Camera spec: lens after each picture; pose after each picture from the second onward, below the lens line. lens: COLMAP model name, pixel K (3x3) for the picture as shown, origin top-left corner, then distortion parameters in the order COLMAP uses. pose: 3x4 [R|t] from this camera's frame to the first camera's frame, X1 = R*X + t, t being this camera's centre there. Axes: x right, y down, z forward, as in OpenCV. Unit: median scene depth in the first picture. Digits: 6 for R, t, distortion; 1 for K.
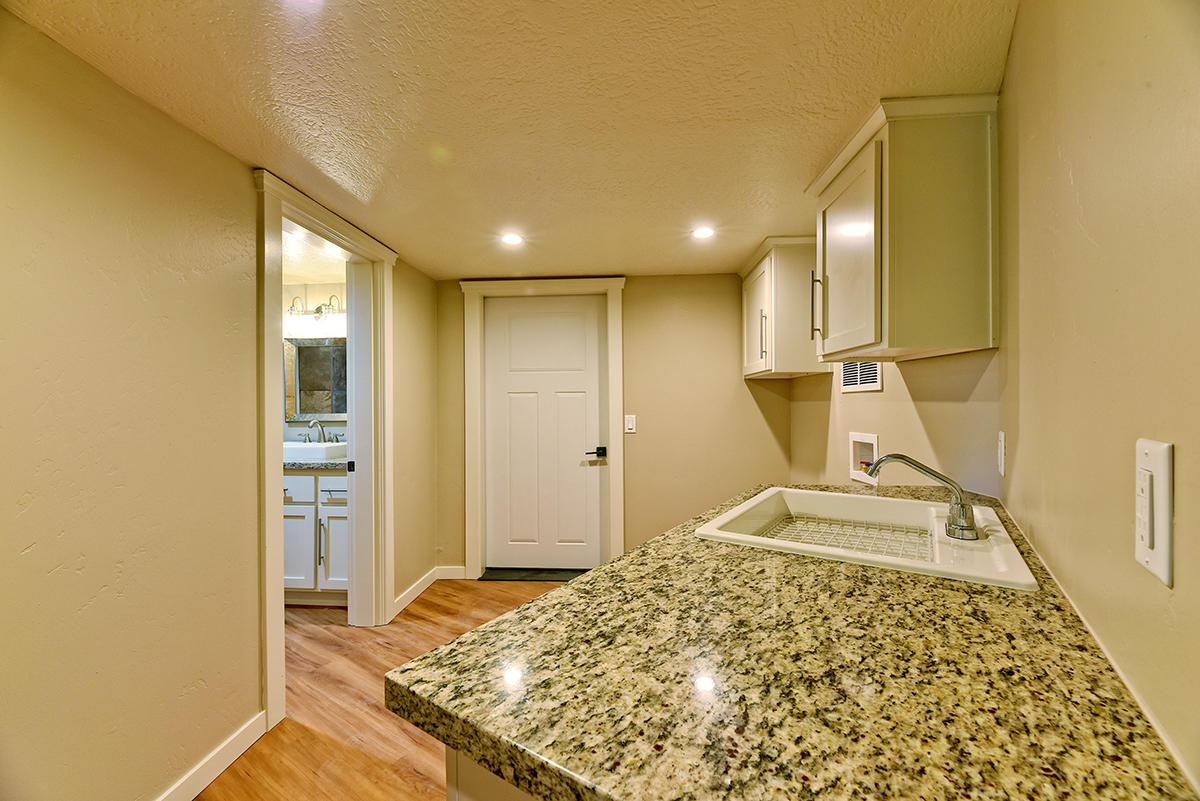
lens RADIAL K [[485.3, 0, 597.7], [0, 485.3, 402.5], [0, 0, 1]] dist [0.002703, -0.003652]
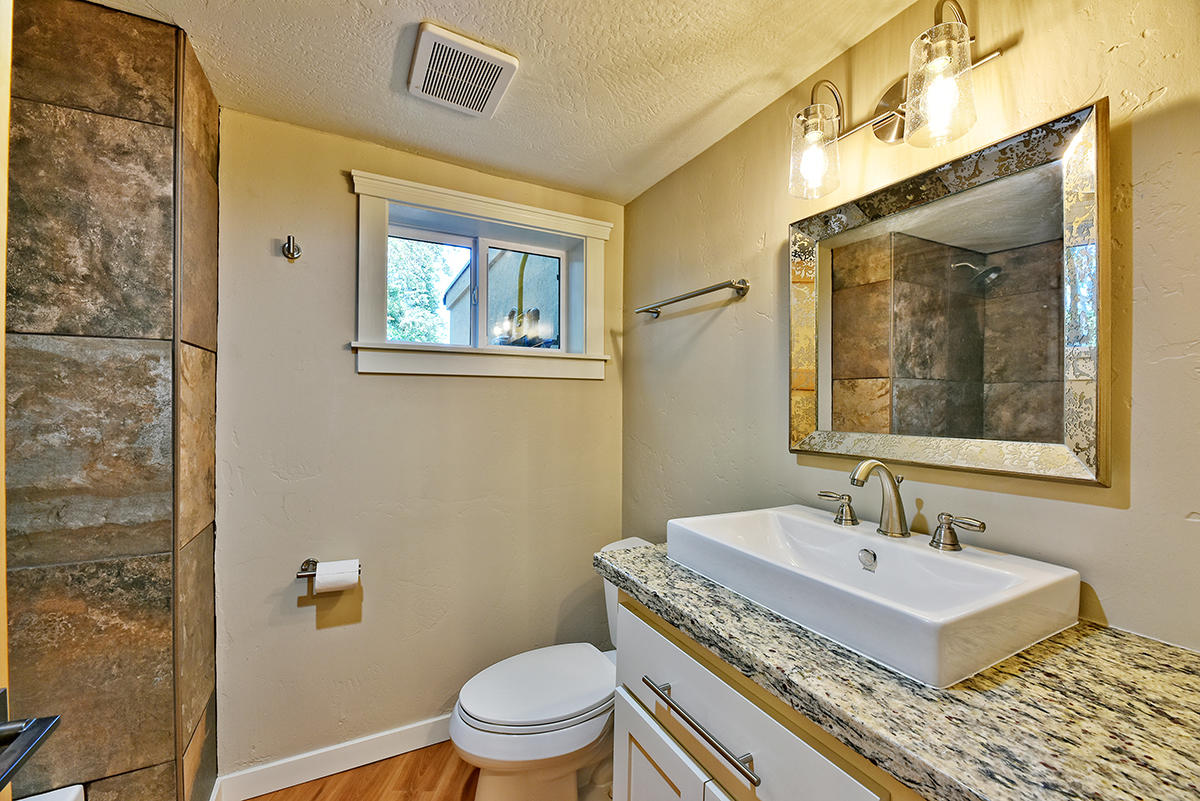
lens RADIAL K [[485.3, 0, 601.1], [0, 485.3, 401.9], [0, 0, 1]] dist [0.002703, -0.003652]
pose [[0.540913, 0.014985, -0.840945, -0.424310], [-0.016593, 0.999837, 0.007143, 0.002646], [0.840915, 0.010090, 0.541073, 0.701443]]
